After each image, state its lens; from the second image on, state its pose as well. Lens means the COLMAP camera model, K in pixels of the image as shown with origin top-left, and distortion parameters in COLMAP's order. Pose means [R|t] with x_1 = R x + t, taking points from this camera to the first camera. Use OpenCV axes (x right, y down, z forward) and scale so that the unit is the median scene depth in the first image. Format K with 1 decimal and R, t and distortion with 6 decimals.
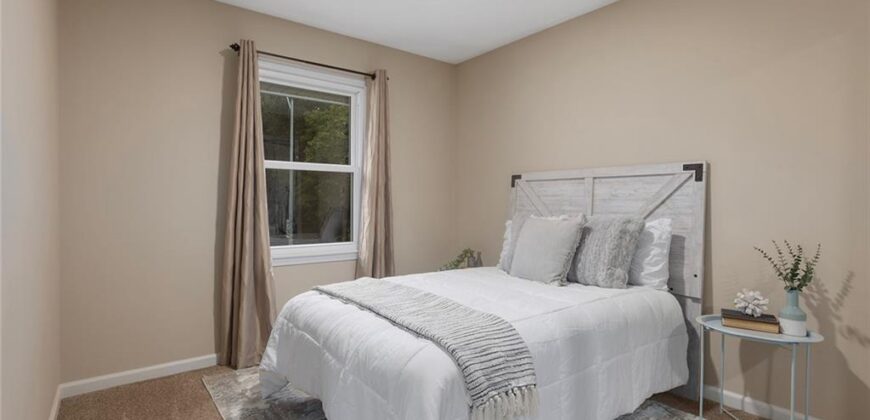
lens RADIAL K [[418.3, 0, 430.3], [0, 418.3, 204.6], [0, 0, 1]] dist [0.005837, 0.000810]
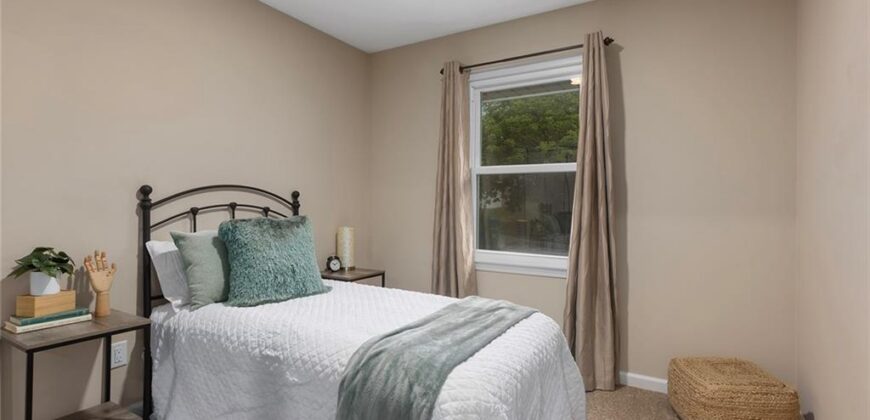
lens RADIAL K [[418.3, 0, 430.3], [0, 418.3, 204.6], [0, 0, 1]] dist [0.005837, 0.000810]
pose [[0.354590, 0.008270, -0.934985, 0.538912], [-0.009432, 0.999942, 0.005267, -0.015781], [0.934974, 0.006951, 0.354647, 0.508335]]
